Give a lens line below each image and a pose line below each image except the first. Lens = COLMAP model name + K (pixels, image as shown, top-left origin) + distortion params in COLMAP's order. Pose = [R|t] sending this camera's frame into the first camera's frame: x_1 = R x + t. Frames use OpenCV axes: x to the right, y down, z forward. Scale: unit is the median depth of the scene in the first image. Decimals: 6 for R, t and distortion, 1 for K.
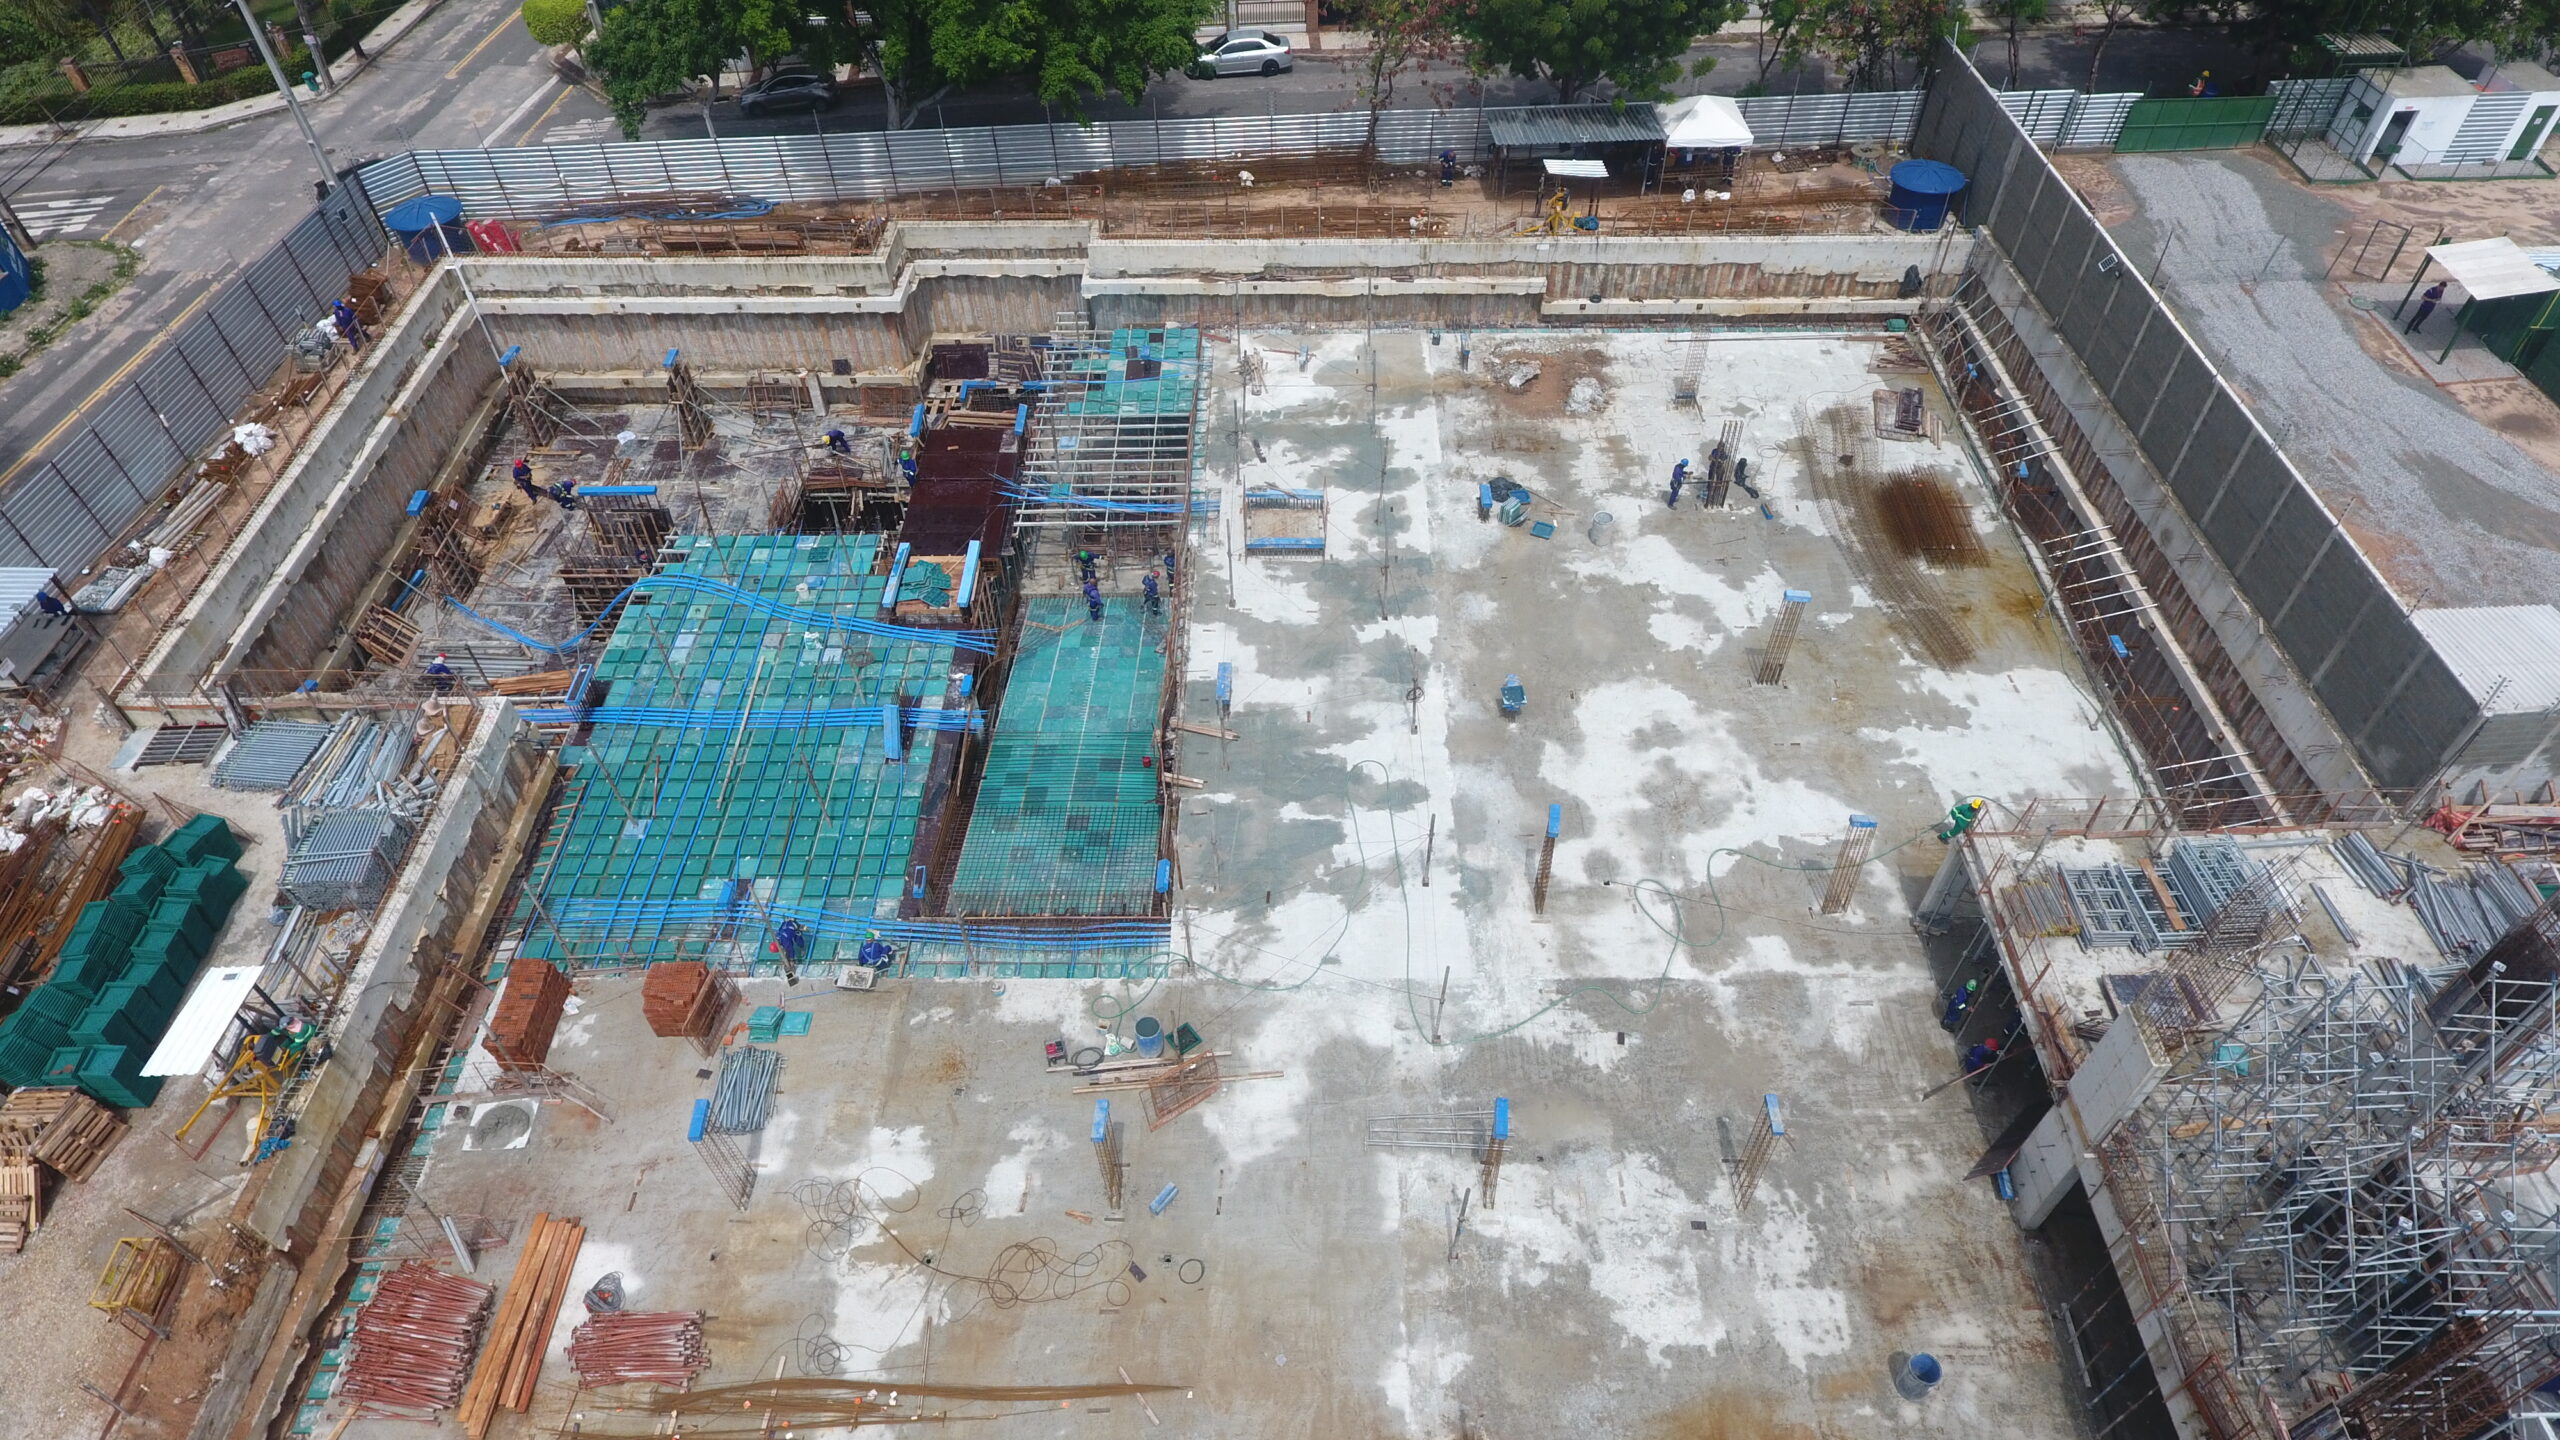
lens RADIAL K [[1502.1, 0, 1291.4], [0, 1502.1, 722.0], [0, 0, 1]] dist [-0.004574, 0.000728]
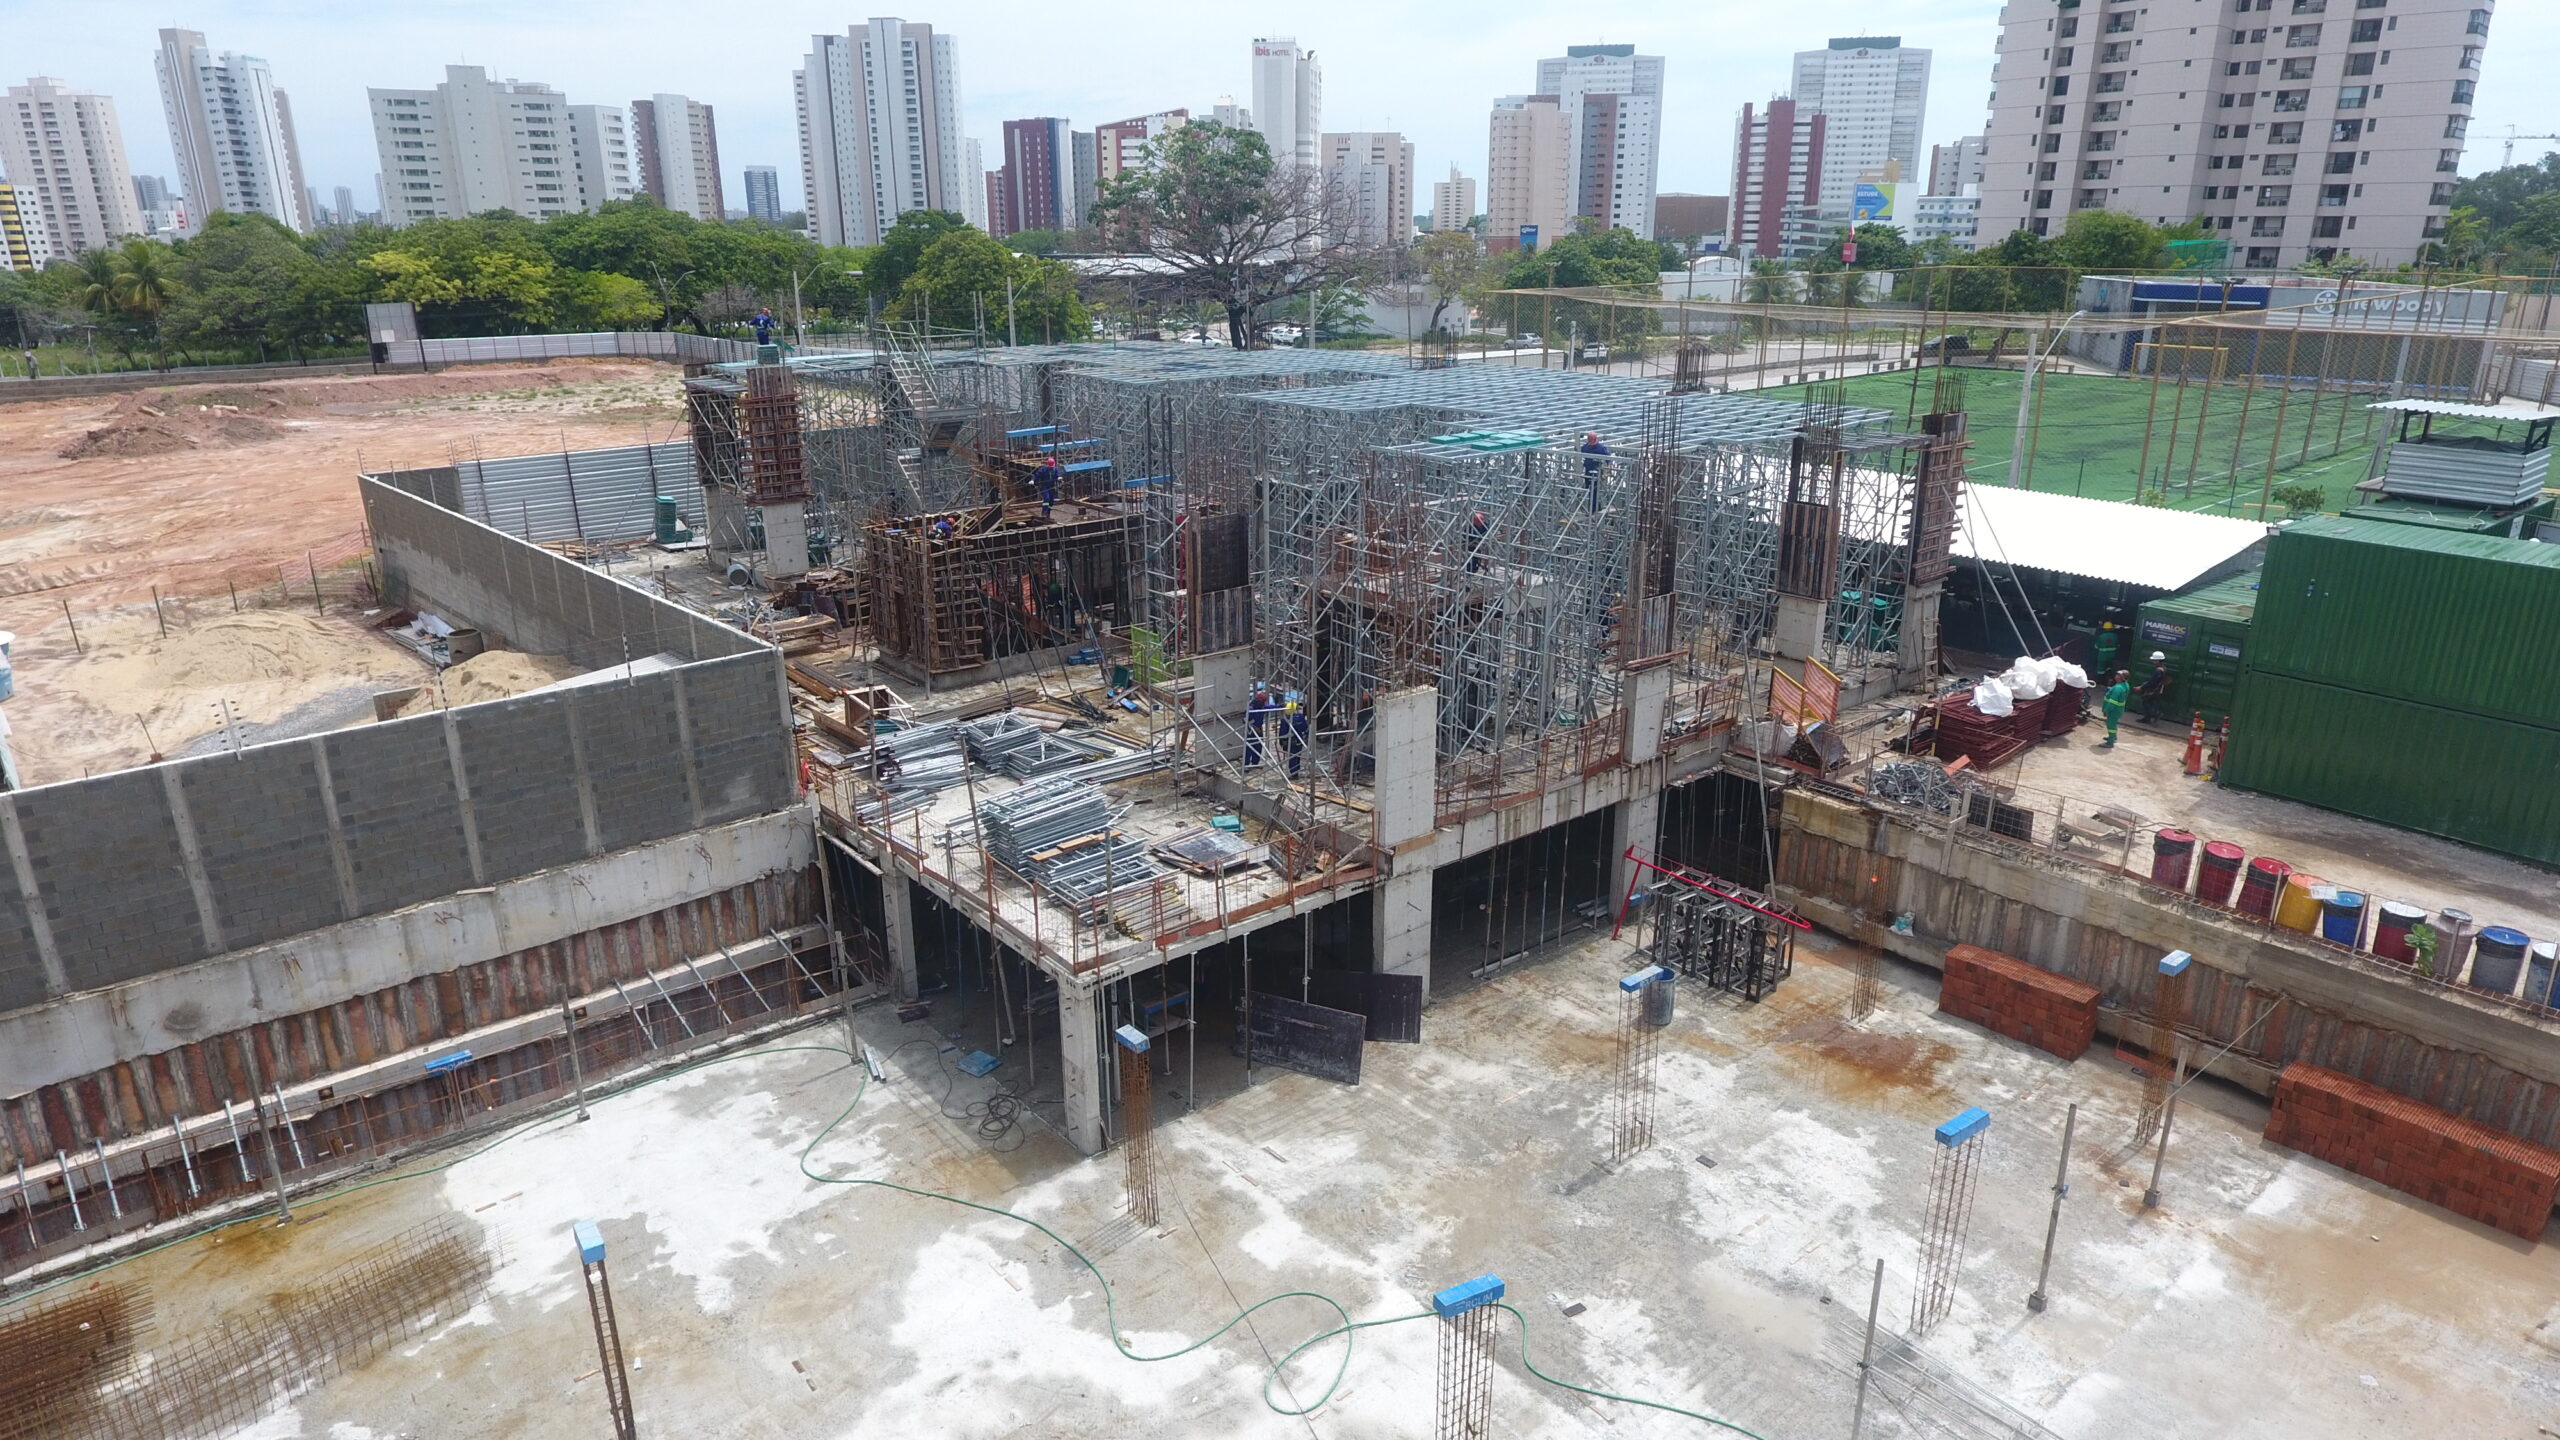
lens RADIAL K [[1502.1, 0, 1291.4], [0, 1502.1, 722.0], [0, 0, 1]] dist [-0.004574, 0.000728]
pose [[-0.636946, -0.233676, 0.734639, -0.100186], [0.569139, 0.500233, 0.652570, -0.359329], [-0.519981, 0.833764, -0.185627, 0.898180]]
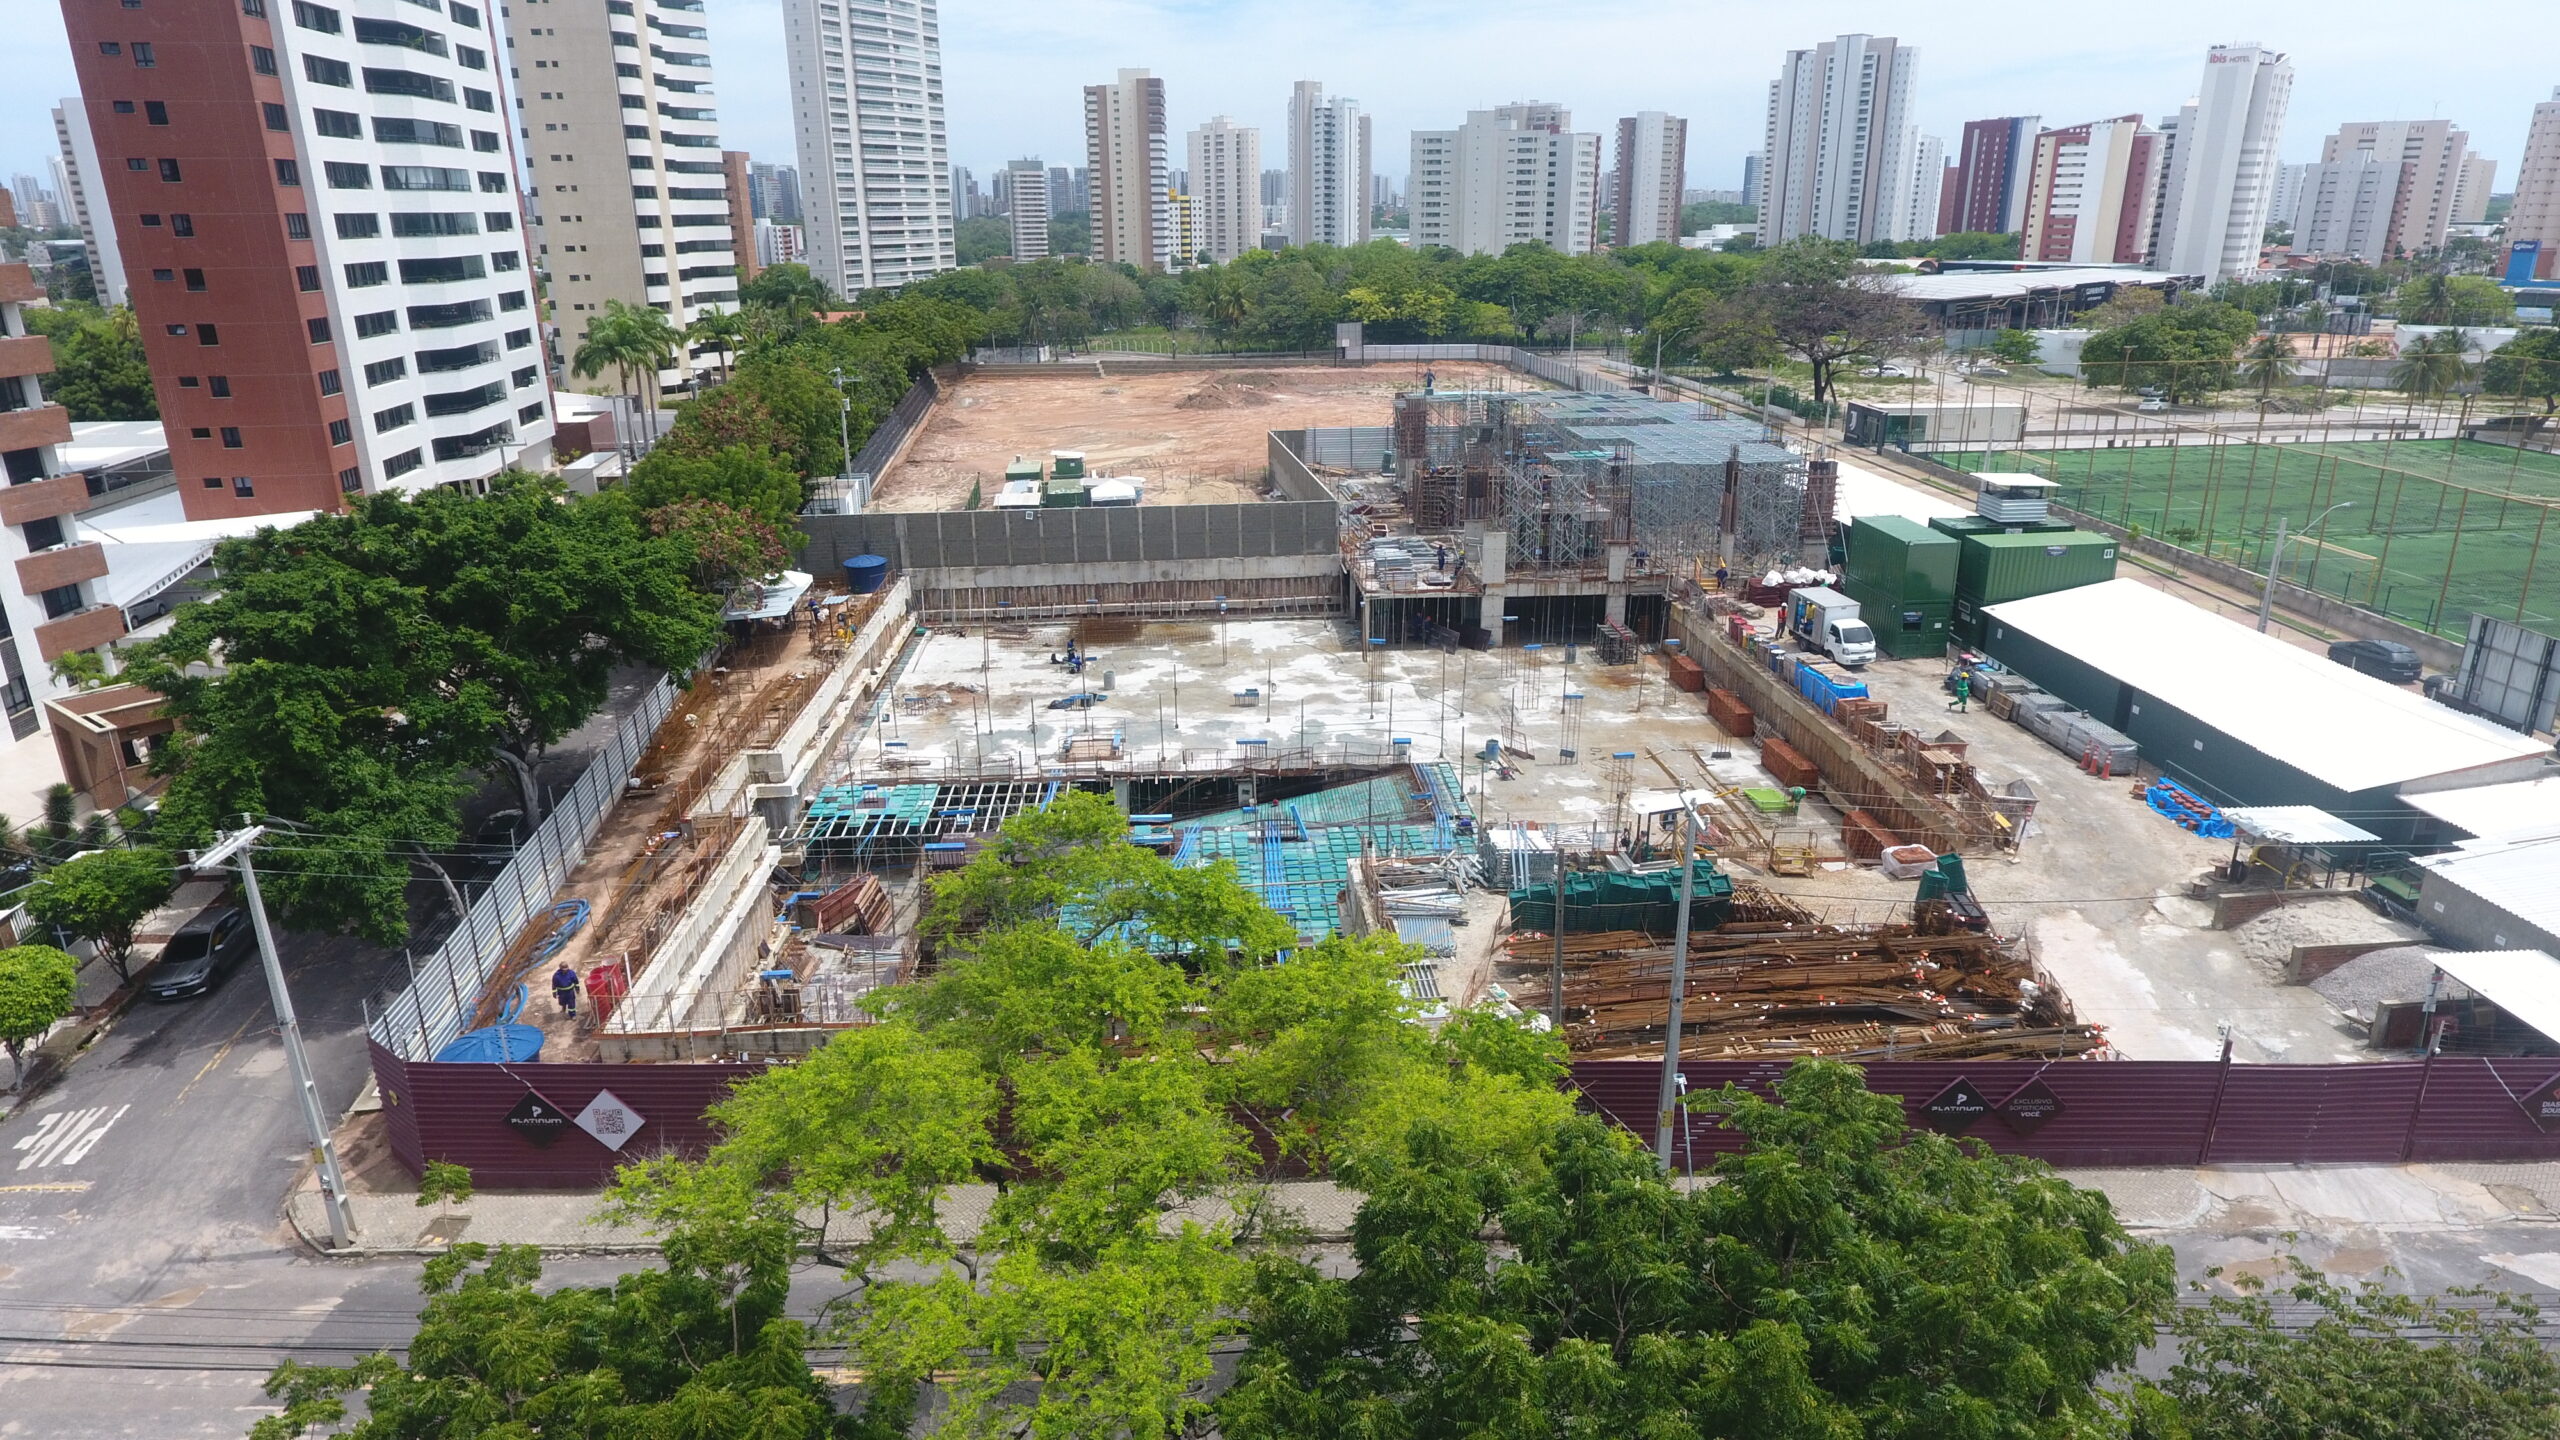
lens RADIAL K [[1502.1, 0, 1291.4], [0, 1502.1, 722.0], [0, 0, 1]] dist [-0.004574, 0.000728]
pose [[-0.073951, -0.316371, 0.945749, -1.788809], [0.735016, 0.623654, 0.266097, -0.498377], [-0.674005, 0.714818, 0.186418, 0.707528]]
